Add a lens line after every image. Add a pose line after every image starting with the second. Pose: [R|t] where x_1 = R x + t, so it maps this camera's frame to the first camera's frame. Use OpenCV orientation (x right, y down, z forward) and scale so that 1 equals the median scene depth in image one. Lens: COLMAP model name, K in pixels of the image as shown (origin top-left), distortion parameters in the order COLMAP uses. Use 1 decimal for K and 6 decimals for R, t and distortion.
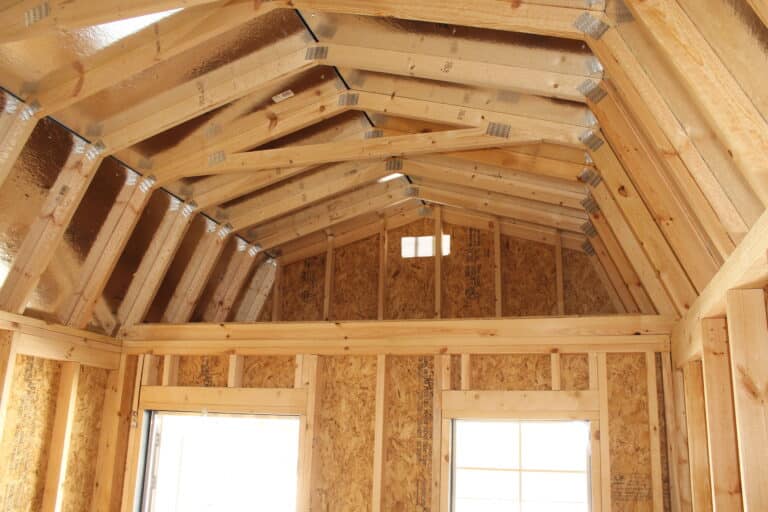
lens RADIAL K [[633.6, 0, 384.2], [0, 633.6, 257.6], [0, 0, 1]] dist [-0.140127, 0.104436]
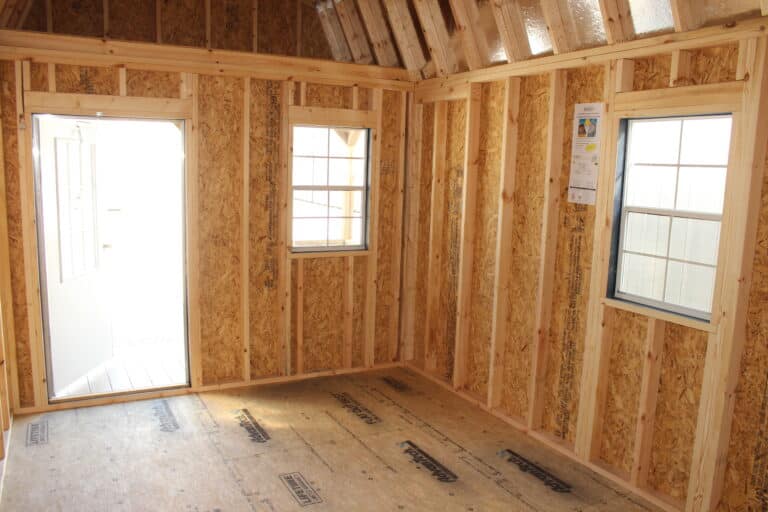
lens RADIAL K [[633.6, 0, 386.8], [0, 633.6, 259.5], [0, 0, 1]] dist [-0.140127, 0.104436]
pose [[0.705396, -0.118569, 0.698826, -0.778401], [-0.200458, 0.912291, 0.357130, -0.031945], [-0.679877, -0.392003, 0.619759, -0.215404]]
